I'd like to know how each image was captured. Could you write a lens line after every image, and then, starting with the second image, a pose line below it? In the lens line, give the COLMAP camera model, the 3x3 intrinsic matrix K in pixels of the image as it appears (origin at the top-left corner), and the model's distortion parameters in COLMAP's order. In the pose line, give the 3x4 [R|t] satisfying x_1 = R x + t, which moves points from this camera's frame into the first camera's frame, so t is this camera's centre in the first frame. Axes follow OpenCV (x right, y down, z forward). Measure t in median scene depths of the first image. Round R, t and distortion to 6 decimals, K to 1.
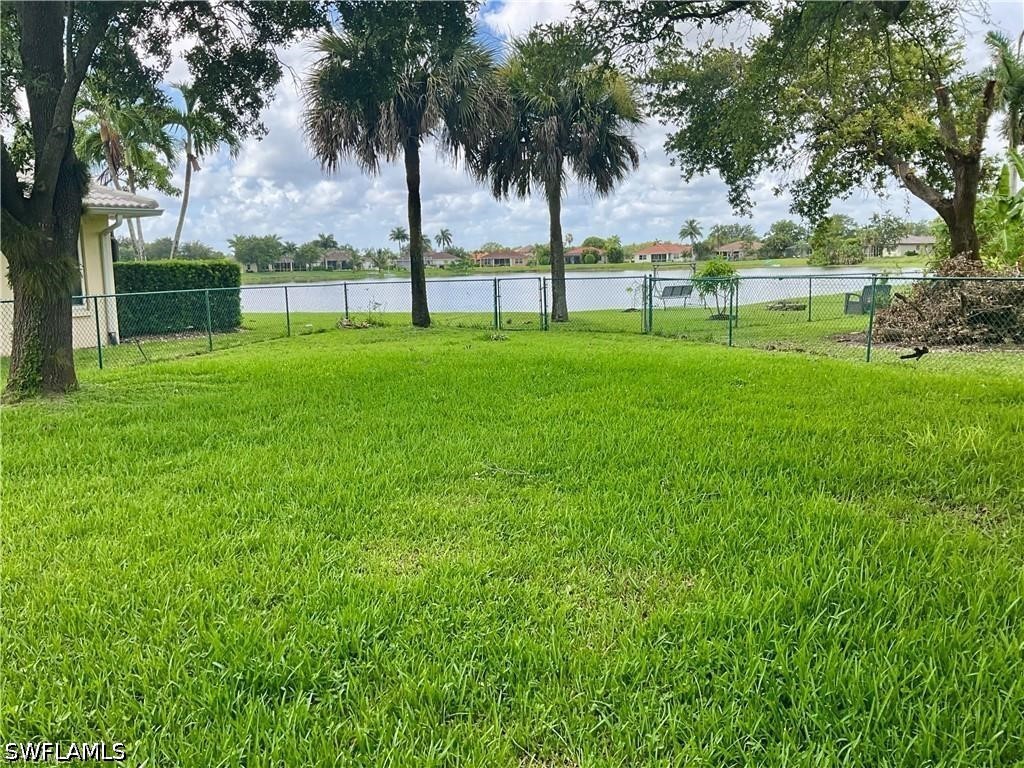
lens RADIAL K [[843.0, 0, 512.5], [0, 843.0, 382.9], [0, 0, 1]] dist [0.017522, -0.031307]
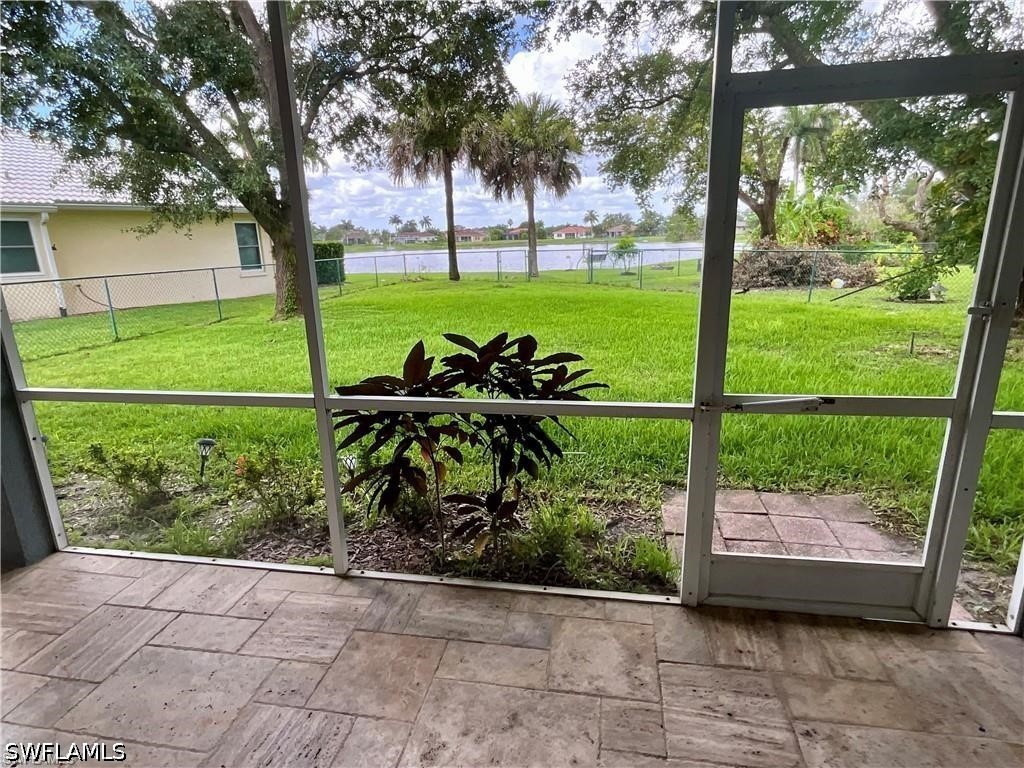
lens RADIAL K [[555.7, 0, 511.7], [0, 555.7, 383.4], [0, 0, 1]] dist [-0.006697, -0.000368]
pose [[0.997228, -0.021394, 0.071267, -0.012721], [0.013219, 0.993477, 0.113266, 0.002162], [-0.073225, -0.112010, 0.991005, -0.020605]]
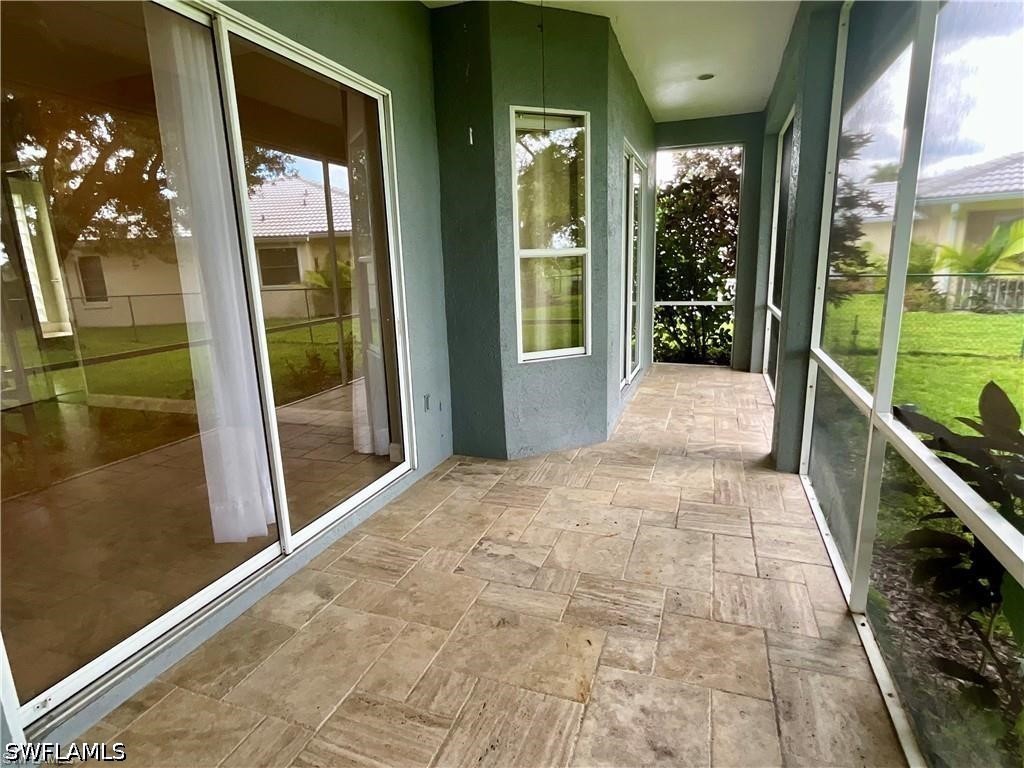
lens RADIAL K [[555.7, 0, 515.9], [0, 555.7, 382.6], [0, 0, 1]] dist [-0.006697, -0.000368]
pose [[-0.084398, 0.241510, -0.966721, 0.099515], [-0.106879, 0.962391, 0.249759, -0.010897], [0.990684, 0.124401, -0.055412, 0.065678]]
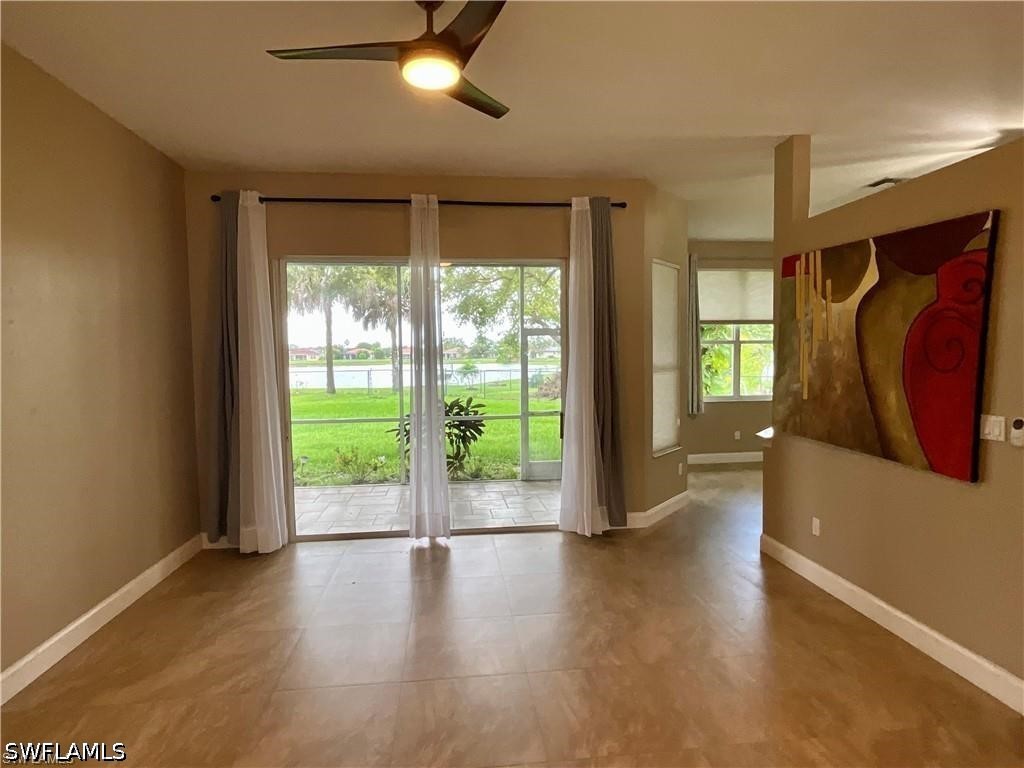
lens RADIAL K [[555.7, 0, 515.1], [0, 555.7, 386.8], [0, 0, 1]] dist [-0.006697, -0.000368]
pose [[0.931643, -0.005166, 0.363338, -0.029398], [0.038252, 0.995738, -0.083926, 0.007231], [-0.361356, 0.092087, 0.927870, -0.062626]]
